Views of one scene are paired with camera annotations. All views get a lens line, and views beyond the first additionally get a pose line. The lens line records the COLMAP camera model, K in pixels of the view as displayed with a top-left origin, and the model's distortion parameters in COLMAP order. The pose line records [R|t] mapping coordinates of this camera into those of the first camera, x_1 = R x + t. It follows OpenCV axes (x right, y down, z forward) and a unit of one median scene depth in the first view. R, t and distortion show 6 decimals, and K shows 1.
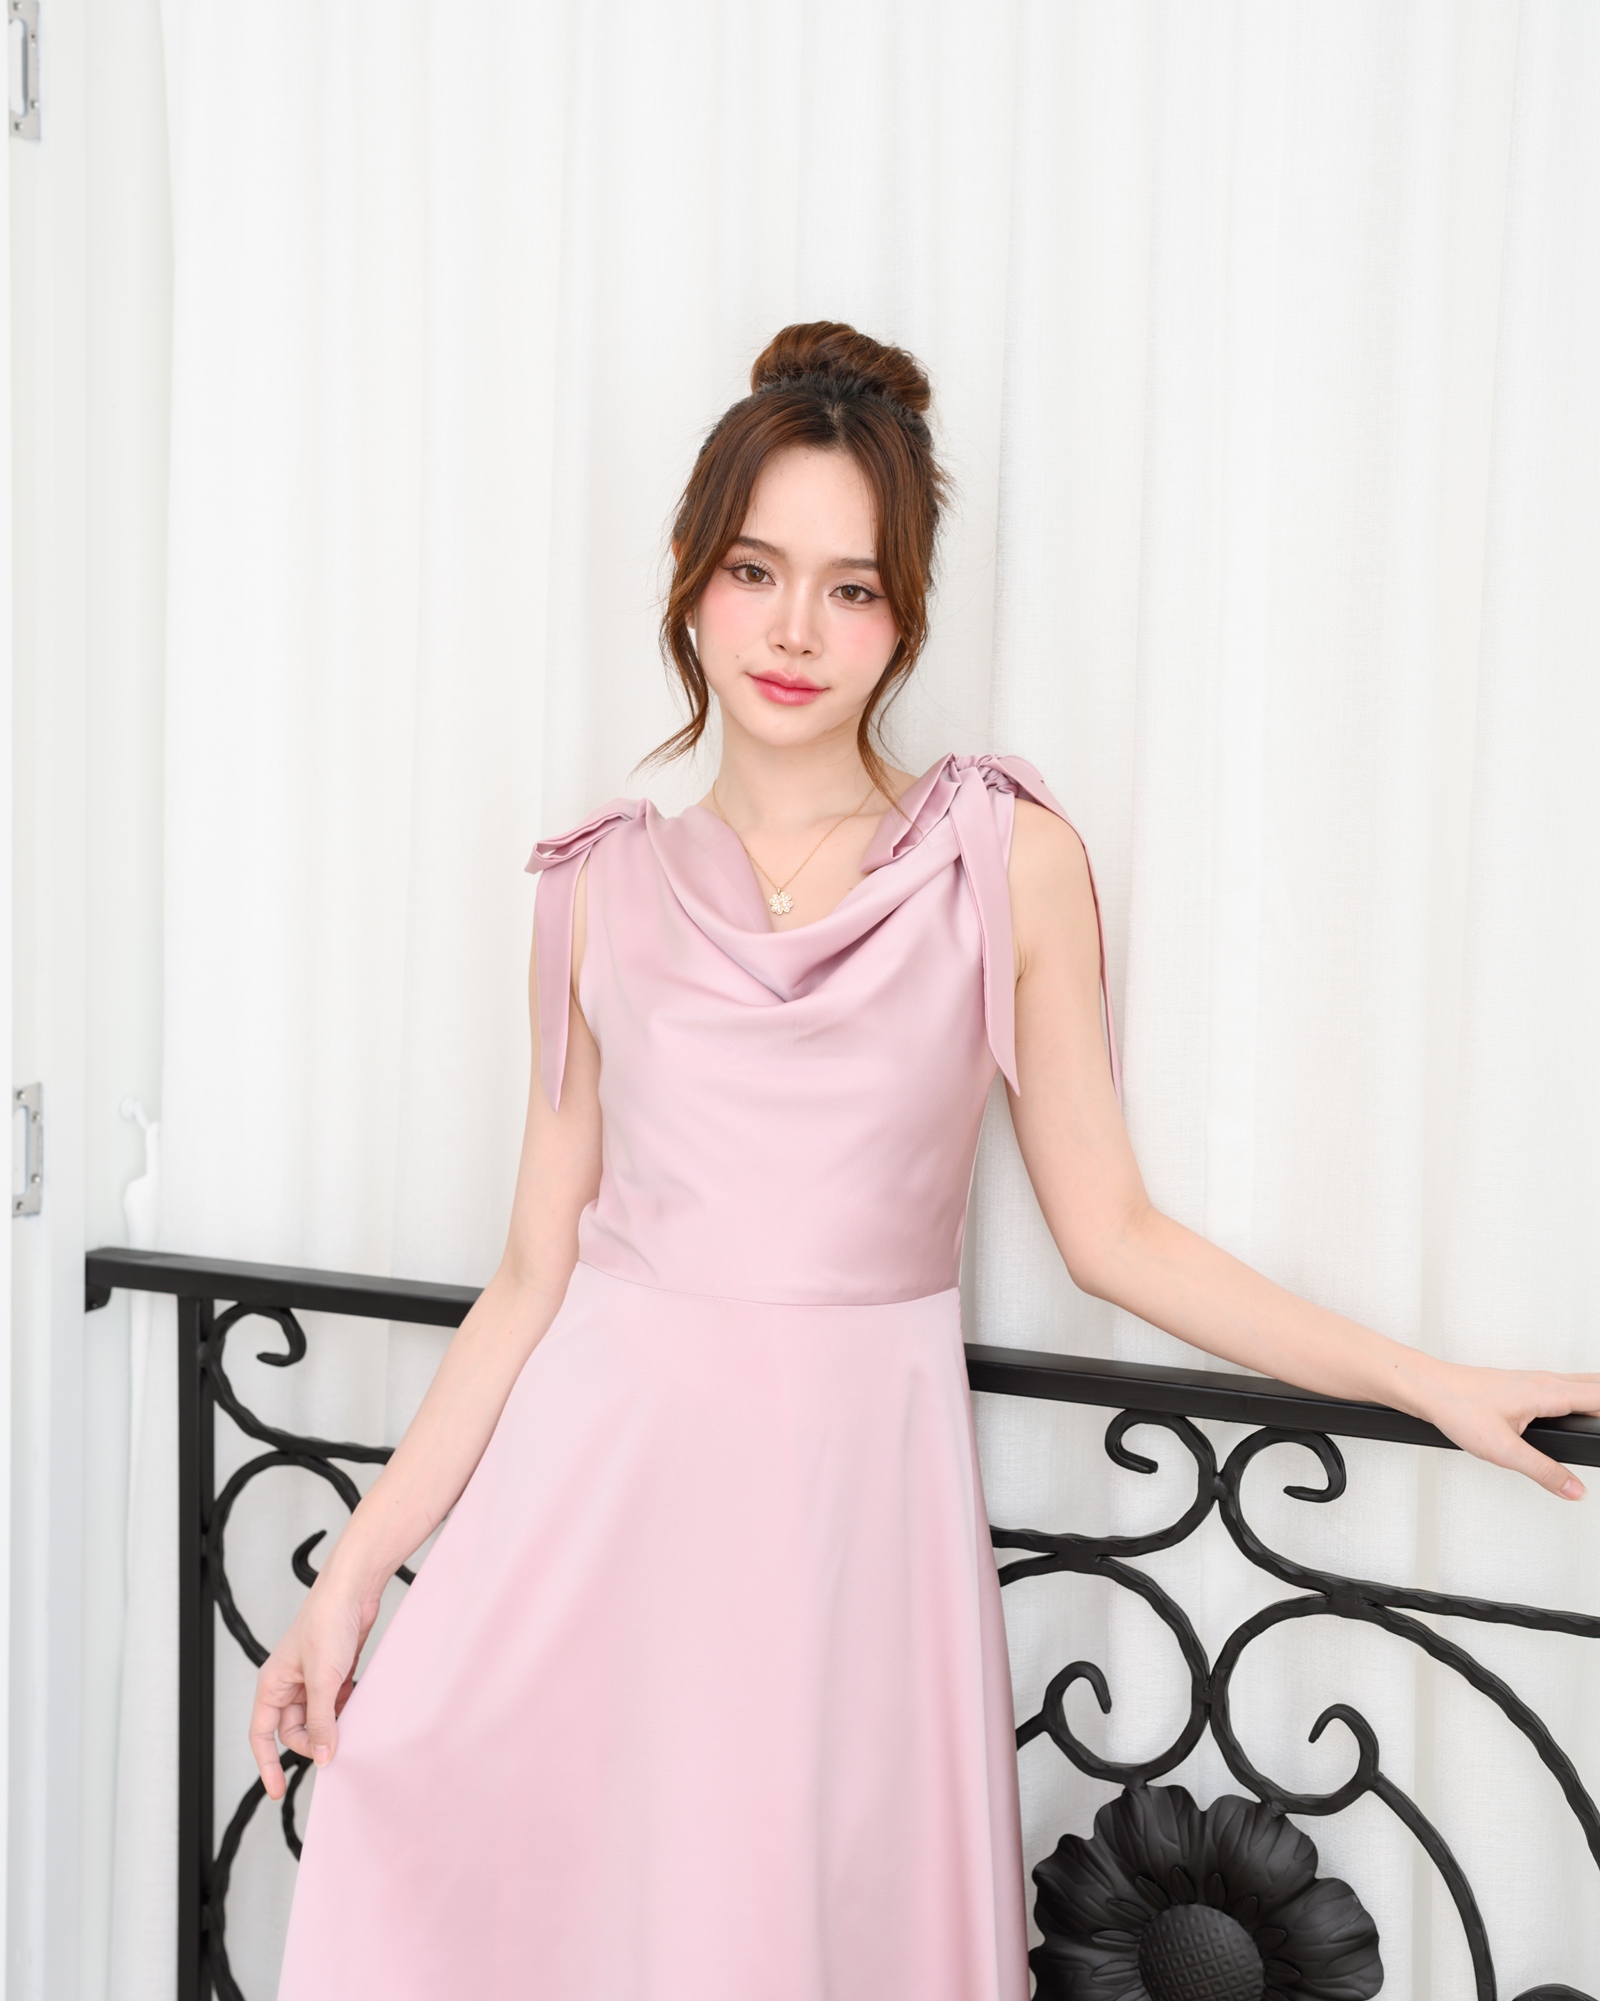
lens RADIAL K [[3488.6, 0, 767.0], [0, 3488.6, 1013.2], [0, 0, 1]] dist [0.088936, 0.000000]
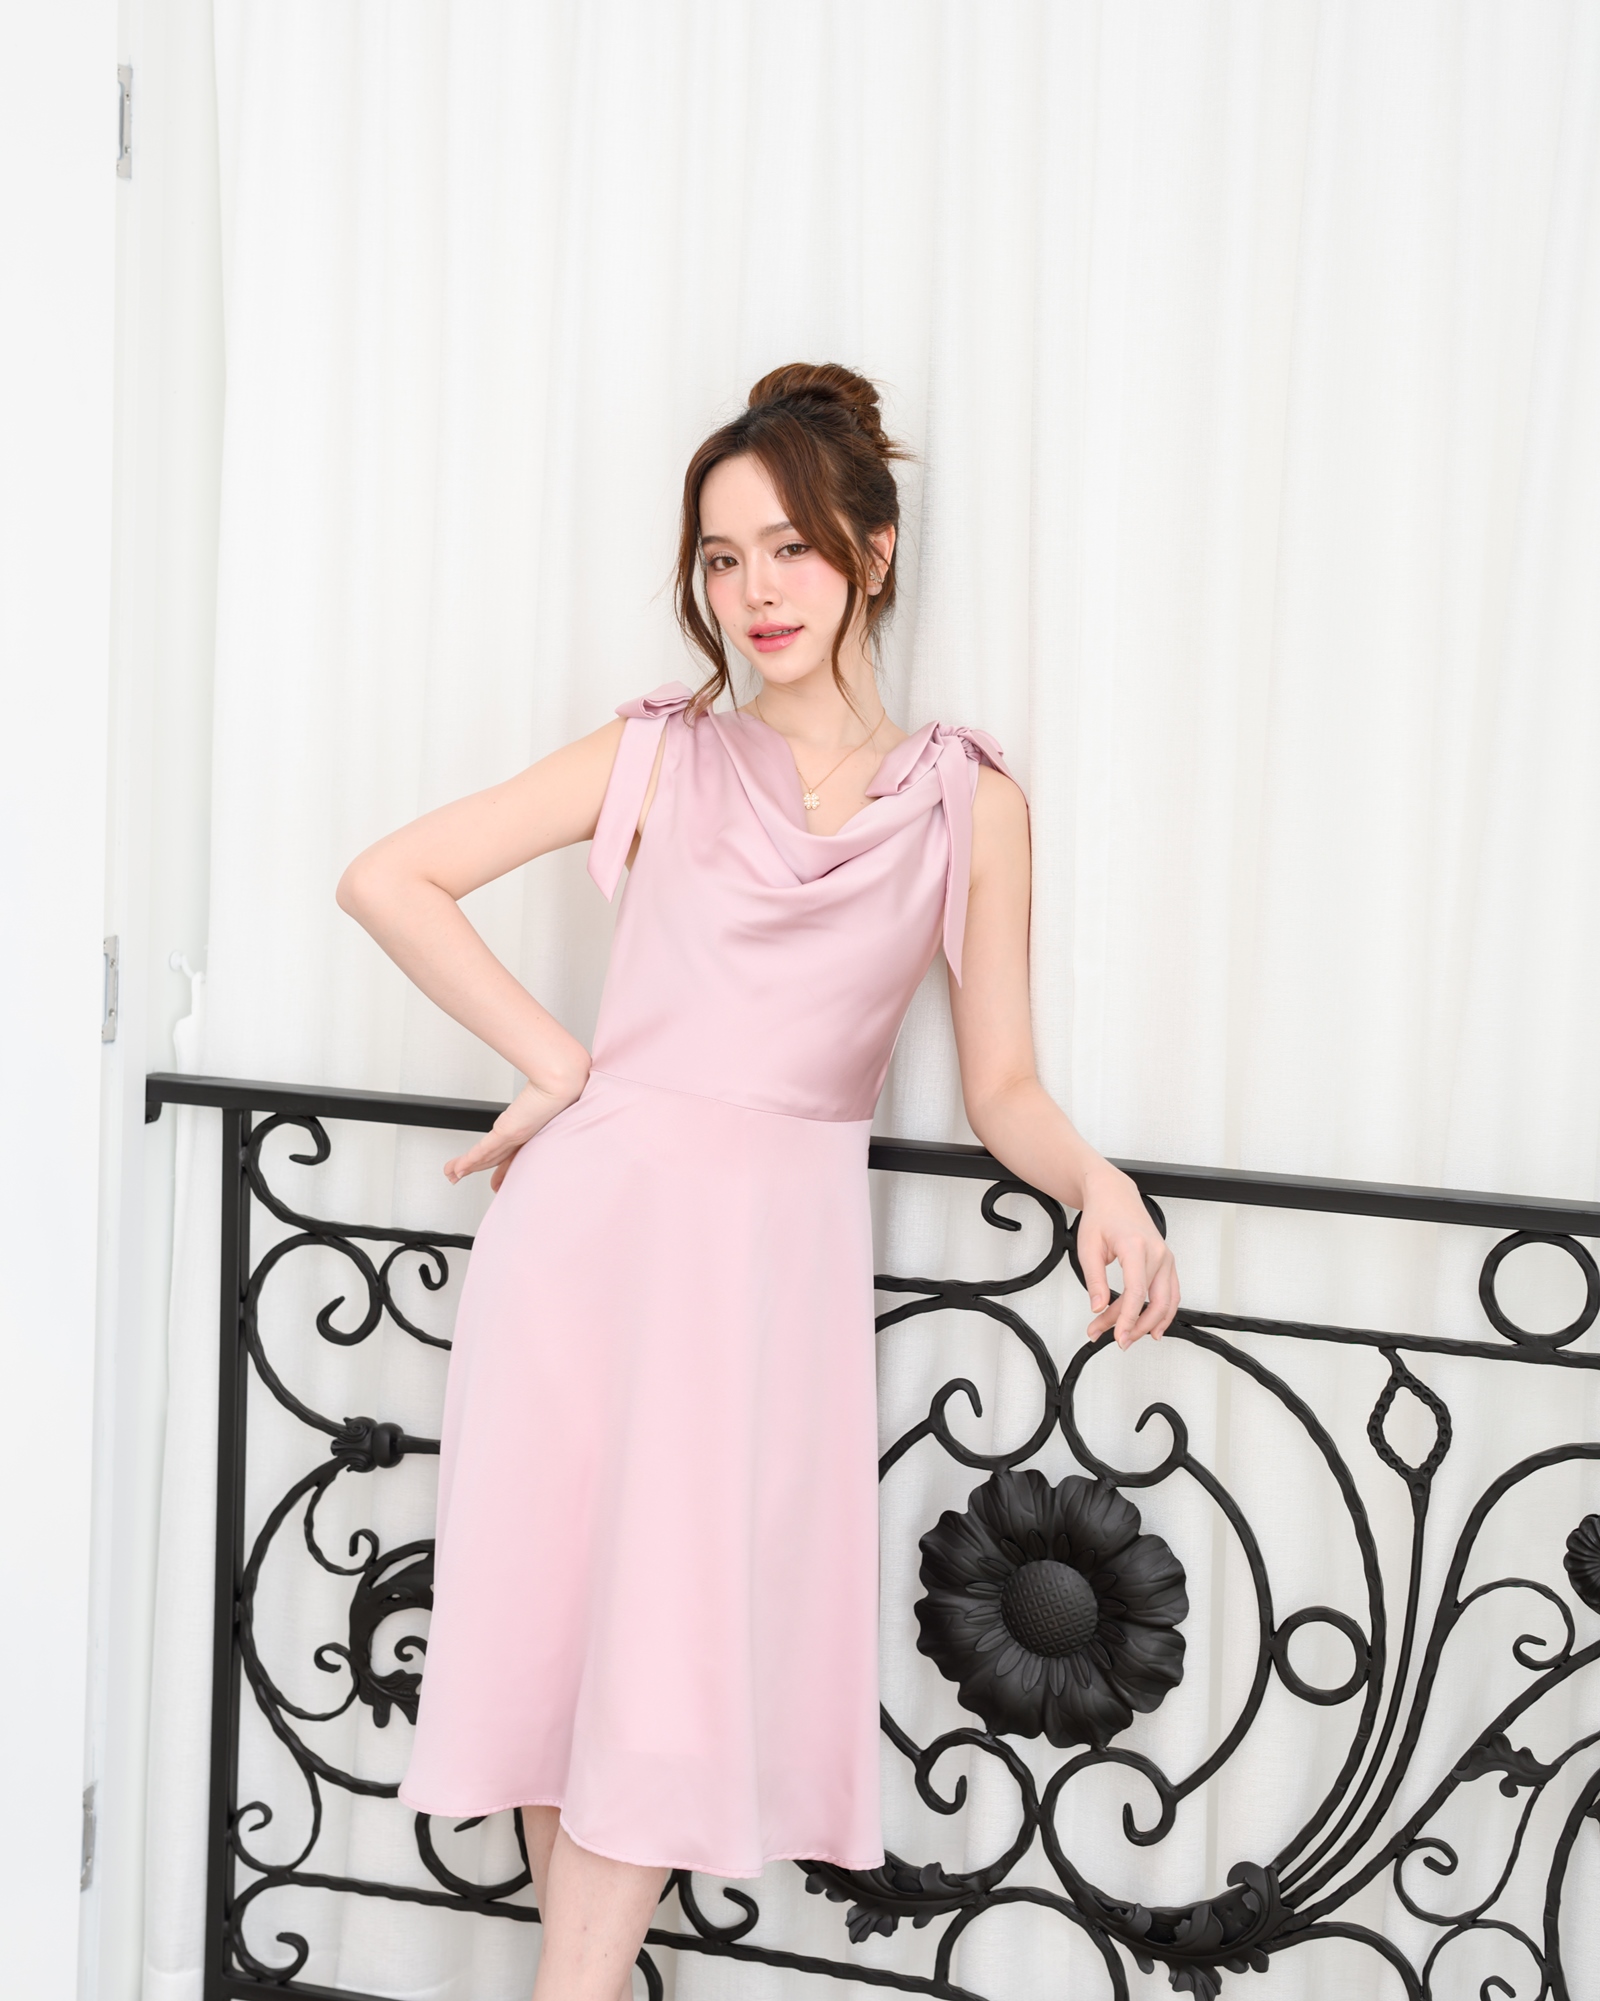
lens RADIAL K [[3488.6, 0, 764.8], [0, 3488.6, 1004.4], [0, 0, 1]] dist [0.088936, 0.000000]
pose [[0.995067, 0.004117, 0.099116, -0.112733], [-0.004971, 0.999953, 0.008375, 0.036214], [-0.099077, -0.008826, 0.995041, -0.286222]]
